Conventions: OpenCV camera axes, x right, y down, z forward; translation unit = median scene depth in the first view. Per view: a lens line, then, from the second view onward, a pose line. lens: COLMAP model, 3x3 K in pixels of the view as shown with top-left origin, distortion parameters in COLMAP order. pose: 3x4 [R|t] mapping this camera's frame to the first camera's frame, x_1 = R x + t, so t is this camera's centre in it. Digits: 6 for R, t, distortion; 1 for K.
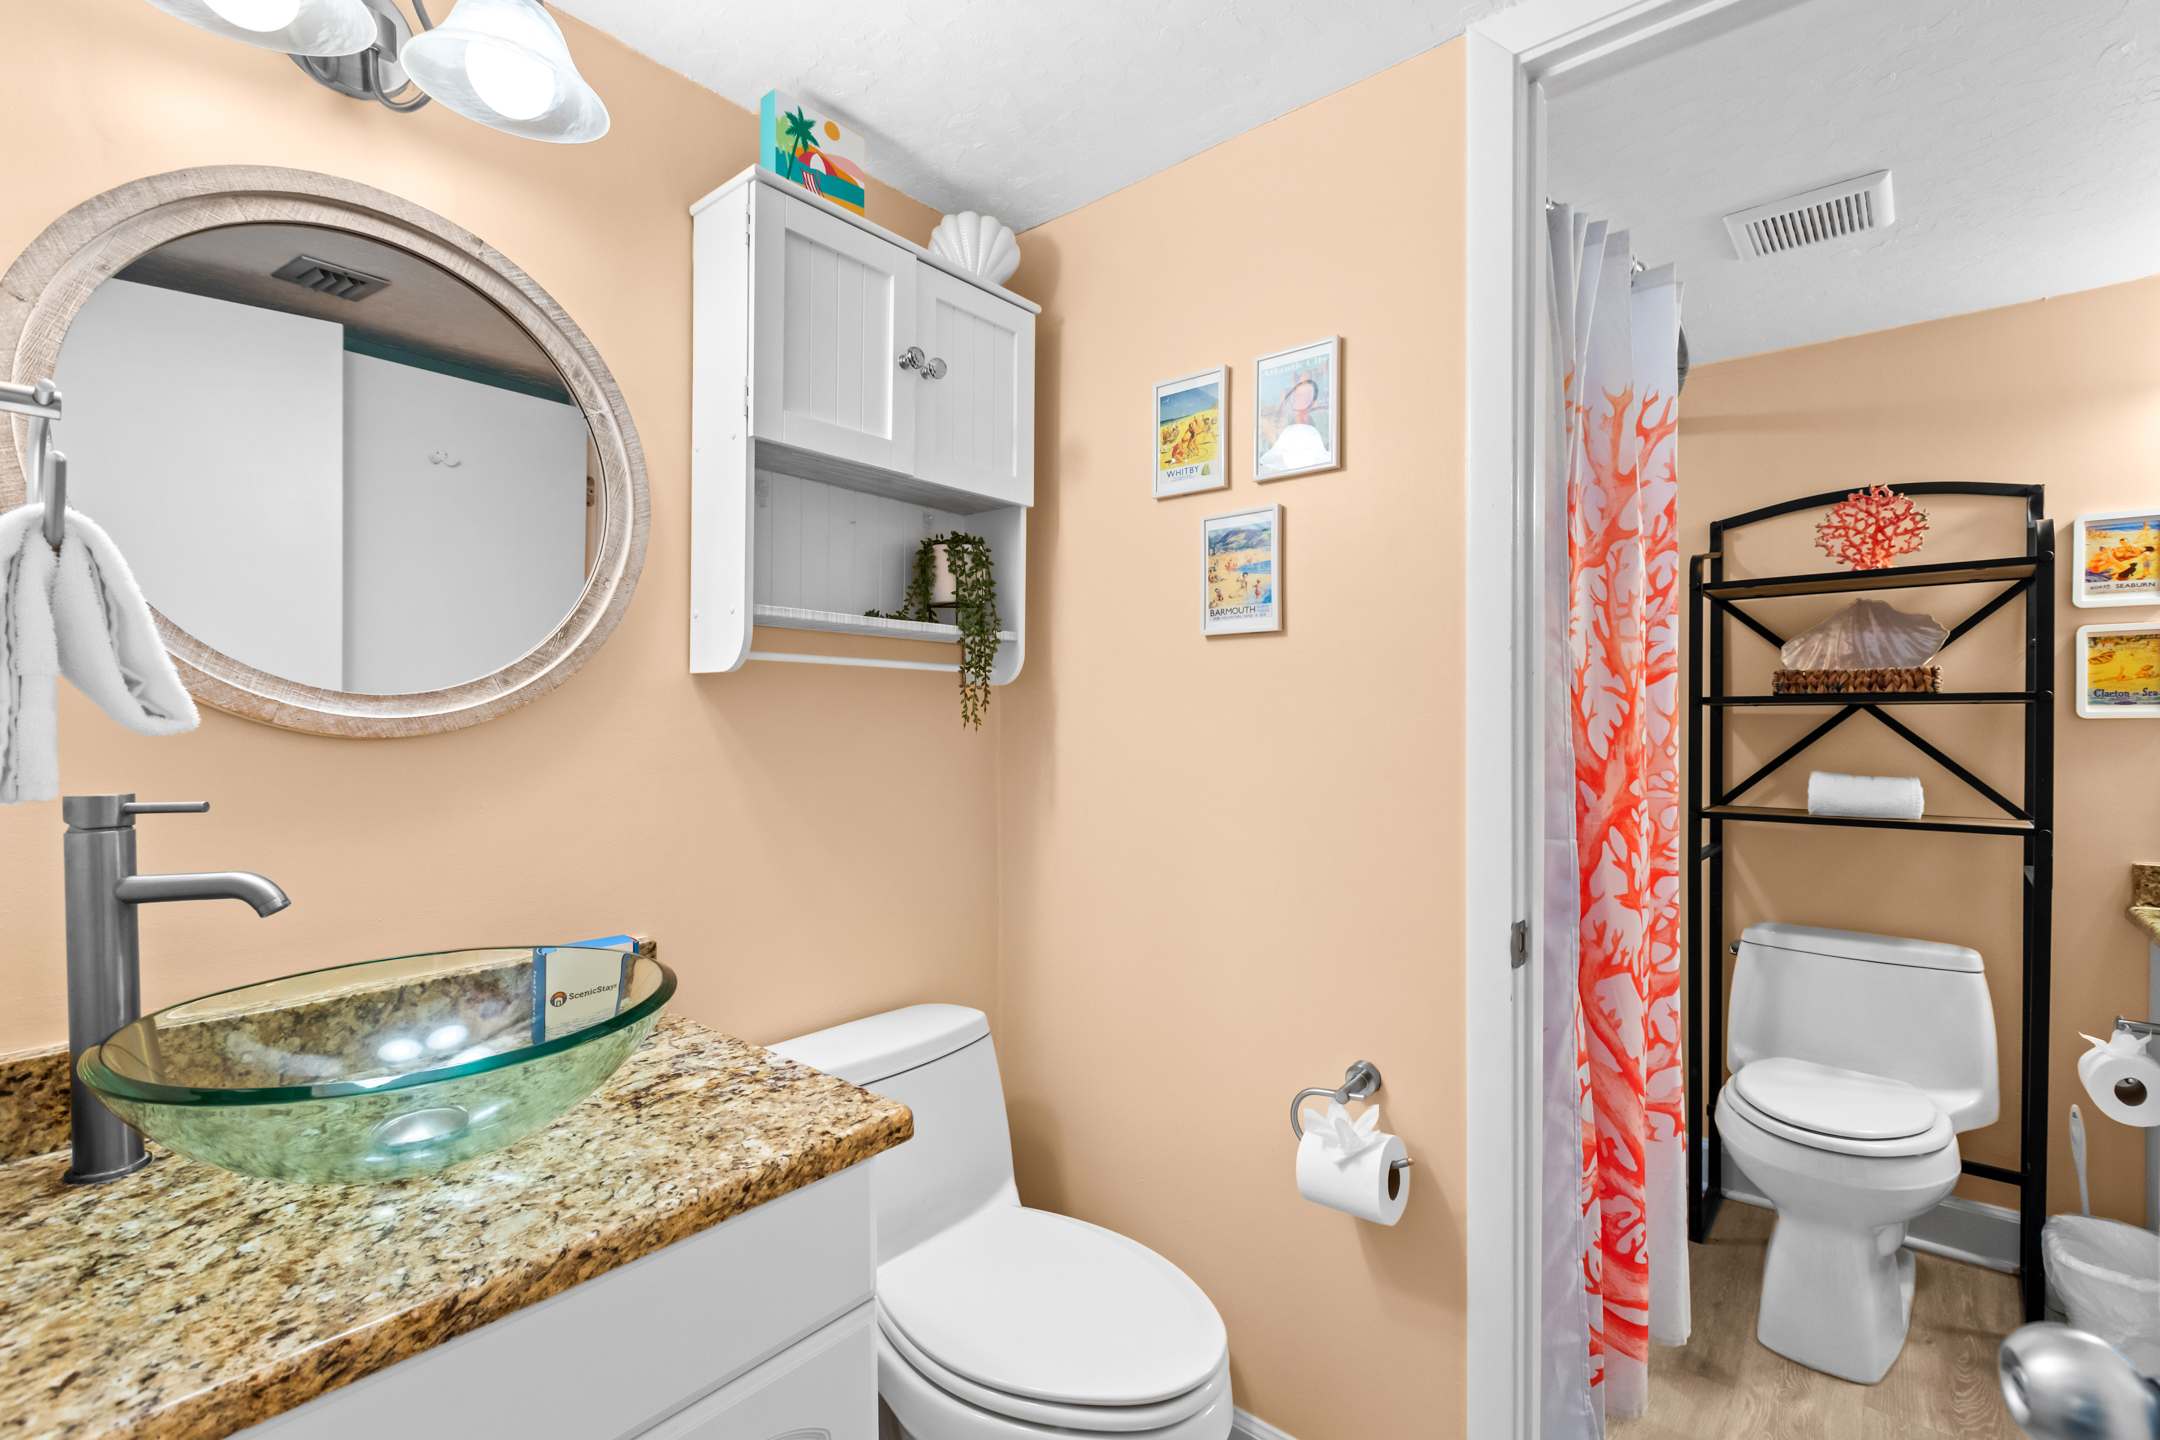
lens RADIAL K [[986.9, 0, 1080.0], [0, 986.9, 720.0], [0, 0, 1]] dist [-0.001837, -0.000122]
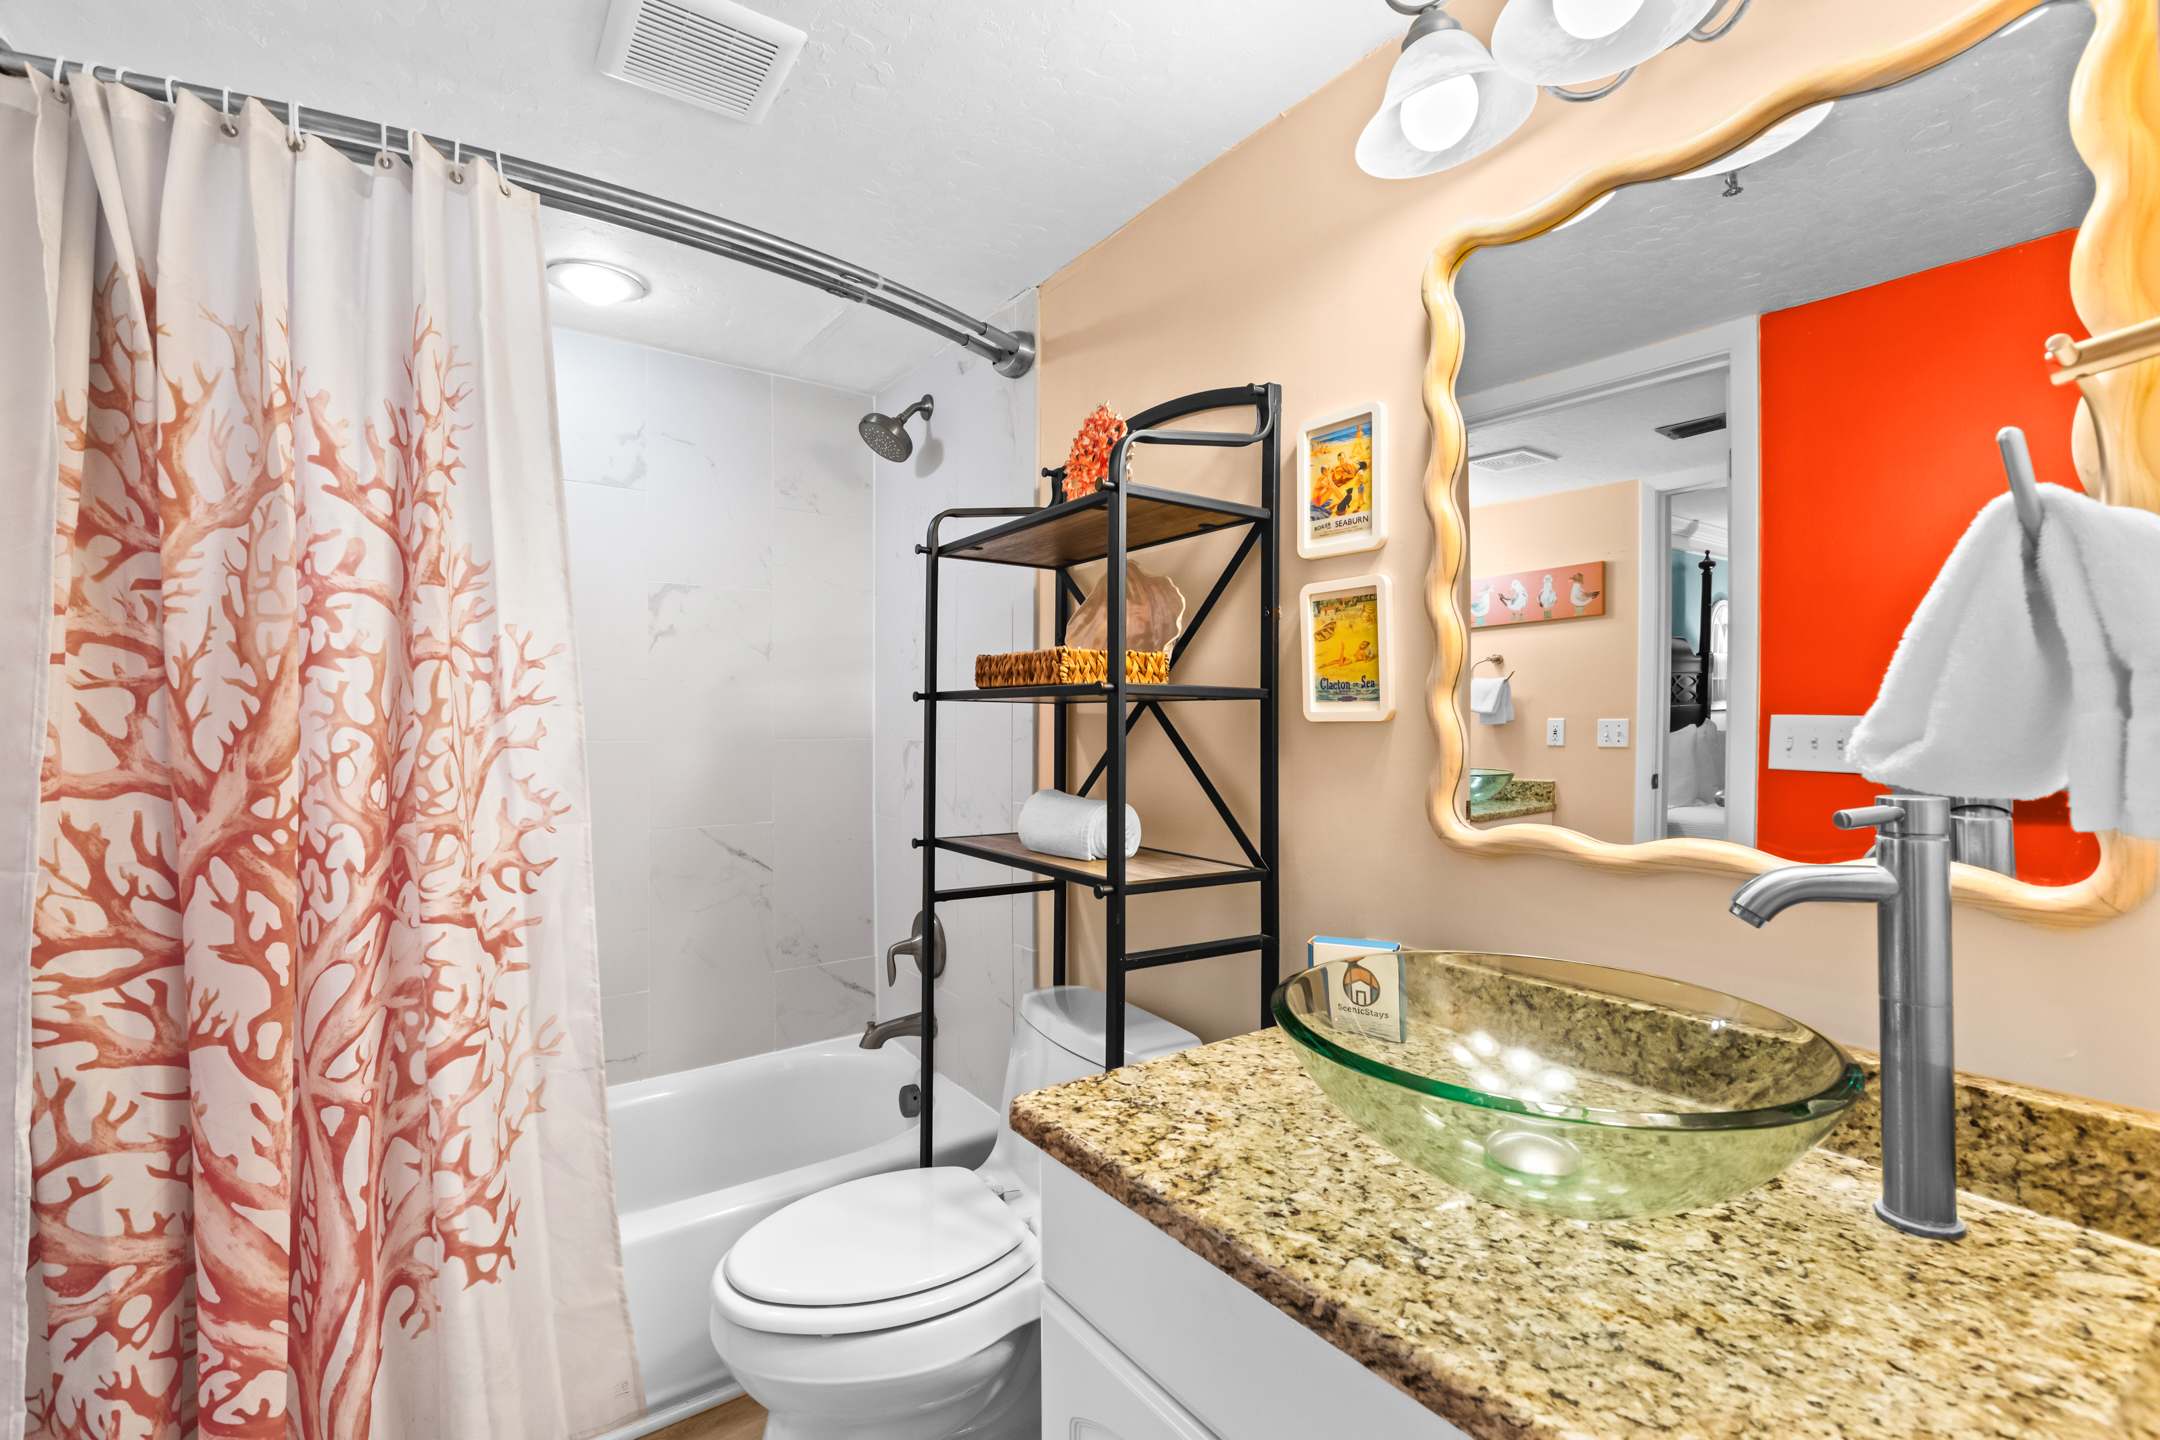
lens RADIAL K [[986.9, 0, 1080.0], [0, 986.9, 720.0], [0, 0, 1]] dist [-0.001837, -0.000122]
pose [[0.968863, 0.001439, -0.247594, 1.037628], [-0.002883, 0.999981, -0.005468, 0.001121], [0.247581, 0.006011, 0.968848, 0.305326]]
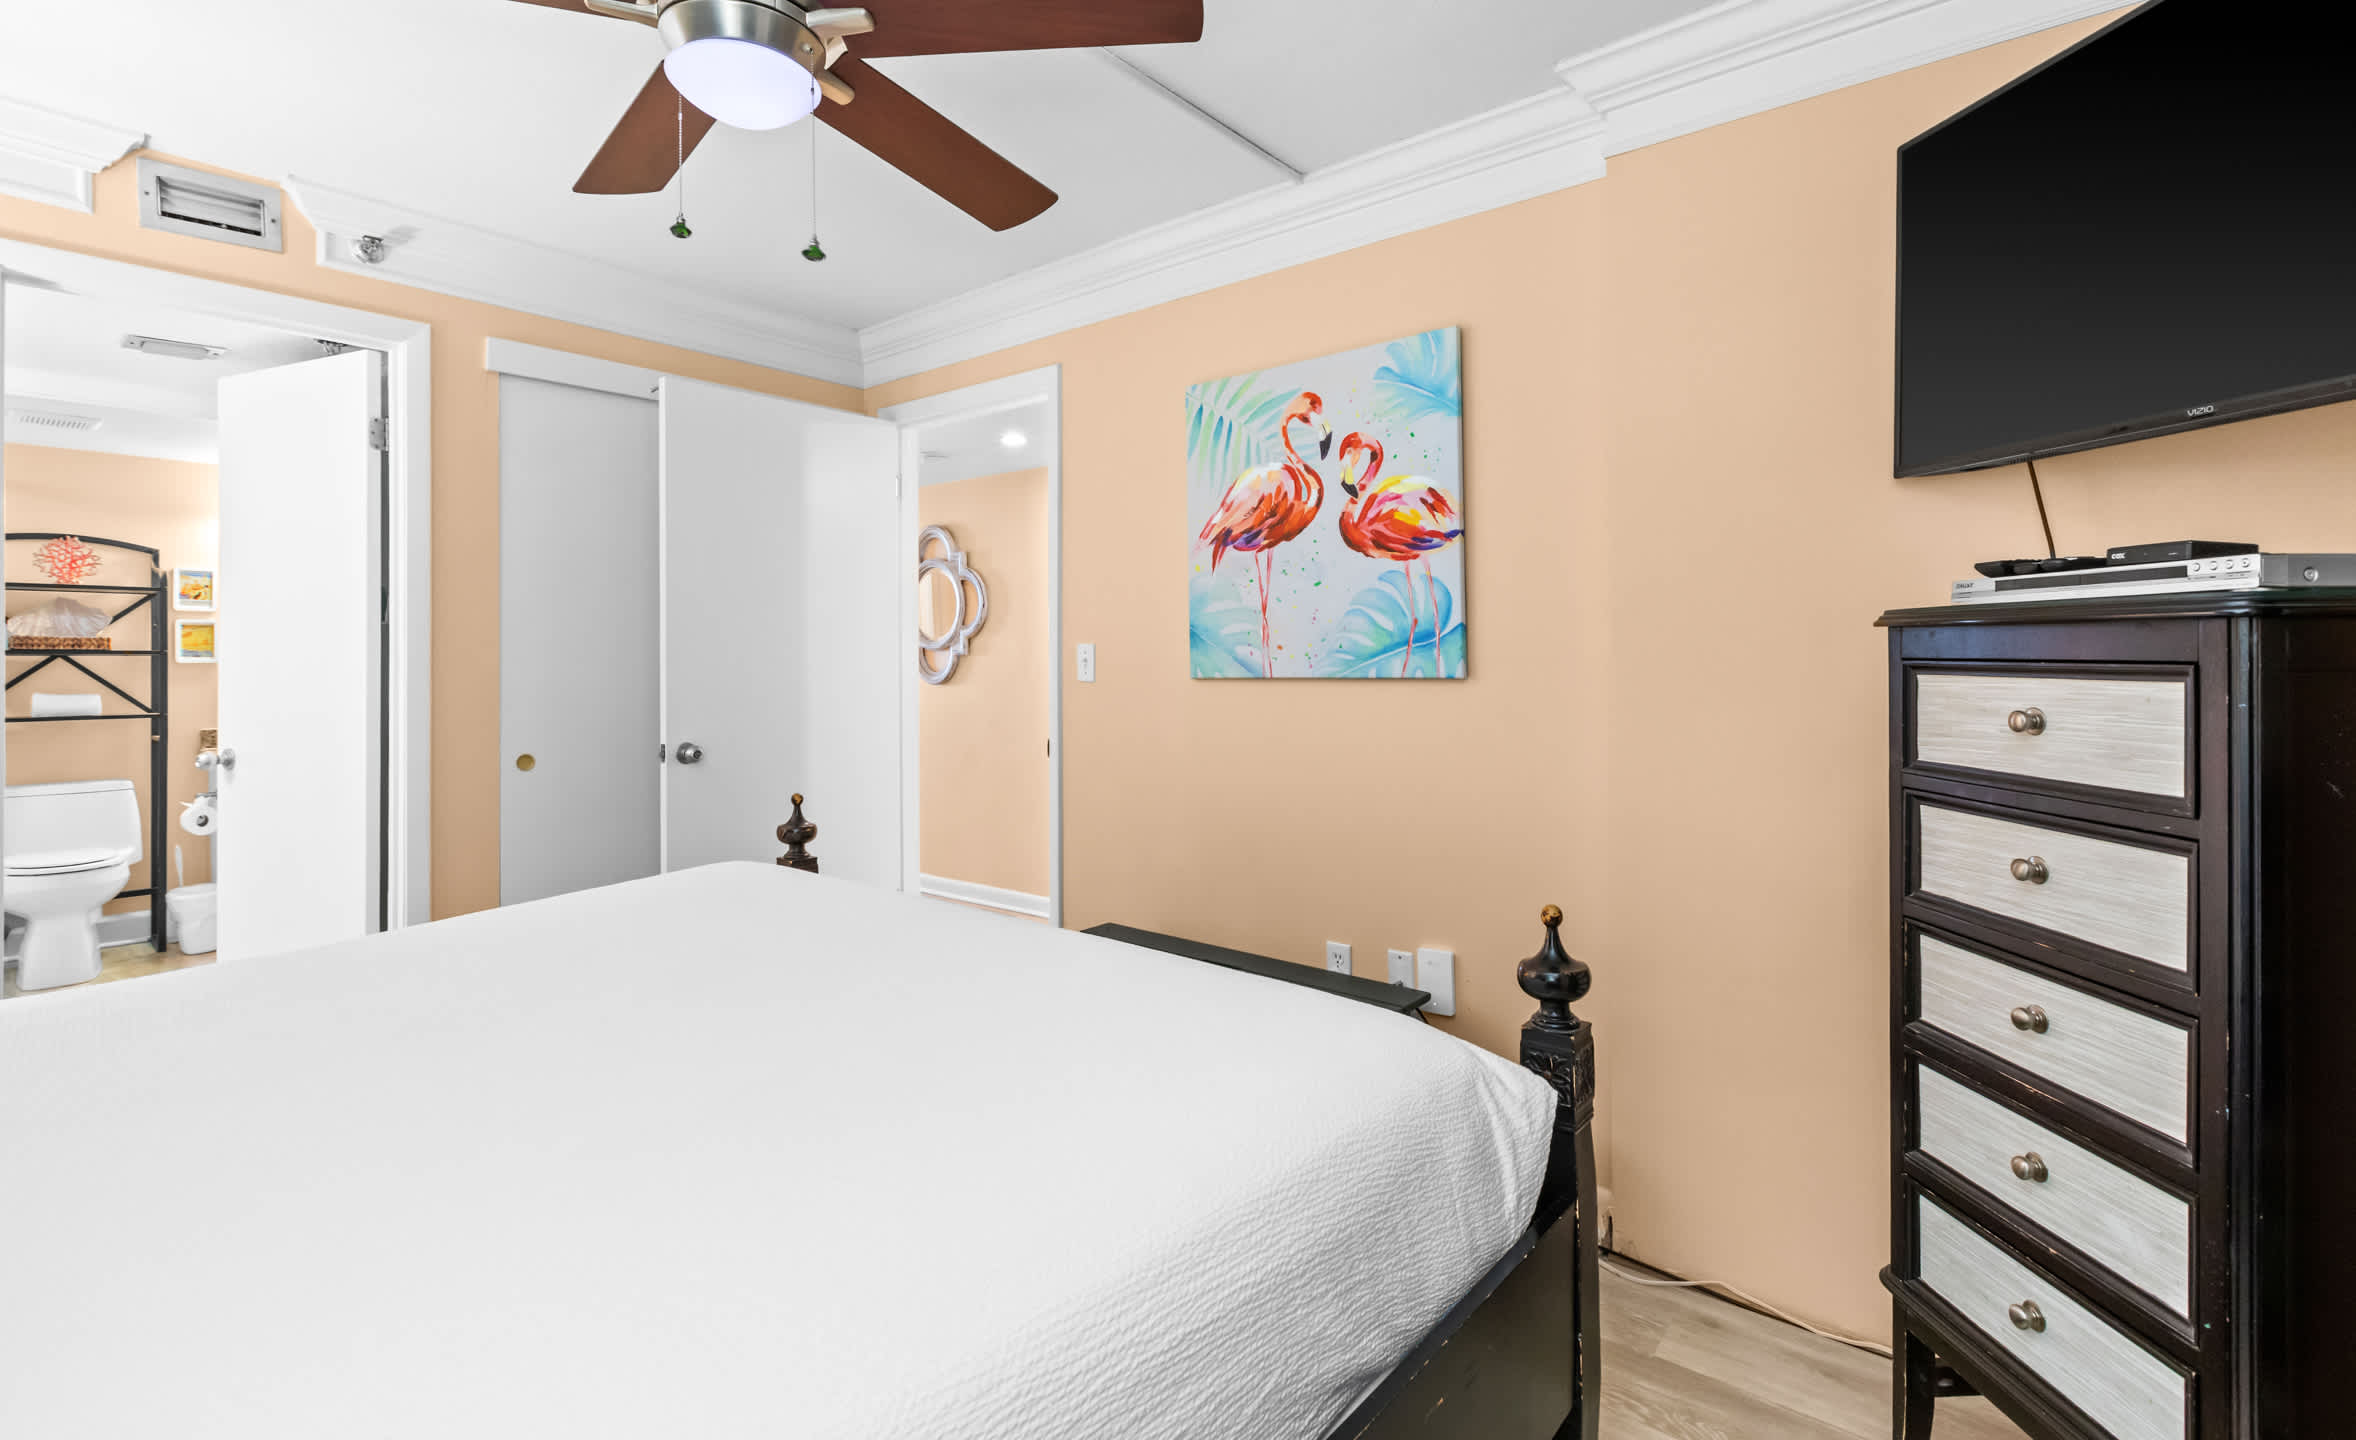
lens RADIAL K [[1060.2, 0, 1178.7], [0, 1060.2, 671.4], [0, 0, 1]] dist [0.000037, 0.000004]
pose [[-0.005248, -0.002110, 0.999984, -1.269545], [0.007632, 0.999969, 0.002150, 0.027474], [-0.999957, 0.007643, -0.005232, -1.135124]]
